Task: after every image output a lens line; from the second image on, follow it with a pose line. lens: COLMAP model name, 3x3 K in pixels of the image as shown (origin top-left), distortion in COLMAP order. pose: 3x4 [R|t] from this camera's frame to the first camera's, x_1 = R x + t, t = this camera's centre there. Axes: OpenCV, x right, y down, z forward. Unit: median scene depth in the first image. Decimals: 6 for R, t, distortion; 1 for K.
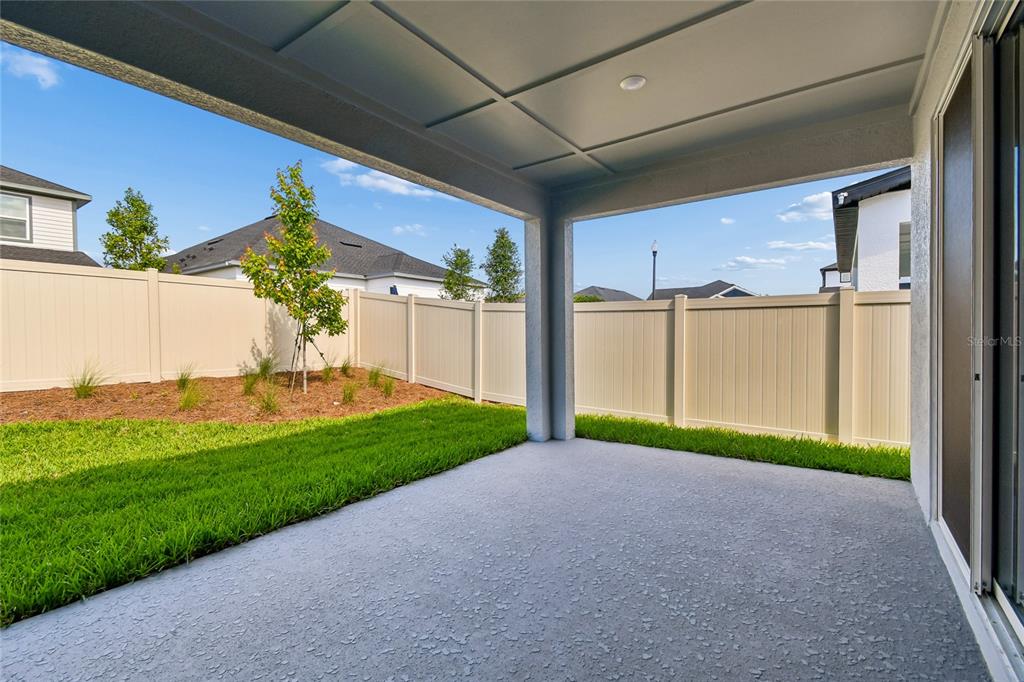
lens RADIAL K [[444.5, 0, 511.0], [0, 444.5, 340.4], [0, 0, 1]] dist [-0.008715, 0.001234]
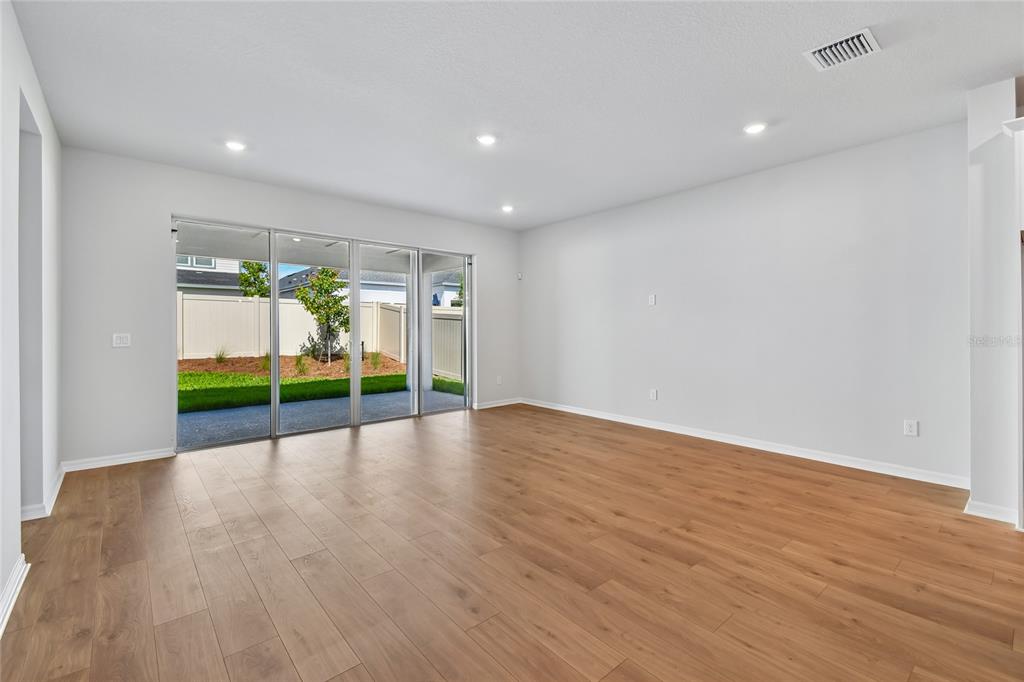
lens RADIAL K [[444.5, 0, 533.3], [0, 444.5, 323.5], [0, 0, 1]] dist [-0.008715, 0.001234]
pose [[0.974631, 0.005967, -0.223738, 0.747638], [-0.012200, 0.999575, -0.026488, -0.010350], [0.223485, 0.028545, 0.974289, -0.550693]]
